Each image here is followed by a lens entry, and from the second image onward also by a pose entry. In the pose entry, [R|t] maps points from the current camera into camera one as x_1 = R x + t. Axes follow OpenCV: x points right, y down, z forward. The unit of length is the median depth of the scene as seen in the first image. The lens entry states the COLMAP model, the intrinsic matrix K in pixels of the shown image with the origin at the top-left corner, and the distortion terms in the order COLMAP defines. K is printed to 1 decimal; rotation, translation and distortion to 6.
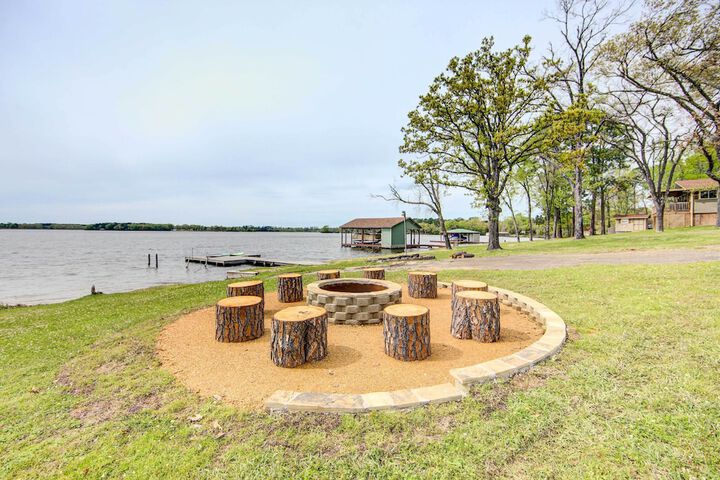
lens RADIAL K [[332.3, 0, 360.0], [0, 332.3, 240.0], [0, 0, 1]] dist [-0.000965, 0.000044]
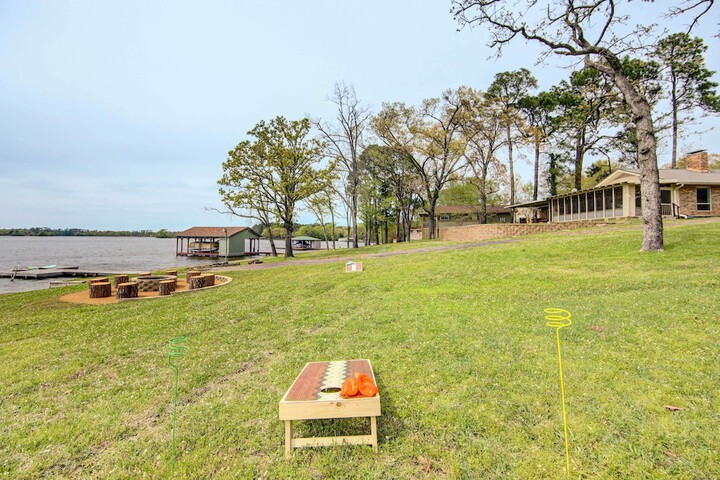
lens RADIAL K [[332.3, 0, 360.0], [0, 332.3, 240.0], [0, 0, 1]] dist [-0.000965, 0.000044]
pose [[0.906193, -0.002727, 0.422857, 0.051733], [0.010262, 0.999827, -0.015543, -0.013484], [-0.422741, 0.018424, 0.906063, -0.297440]]
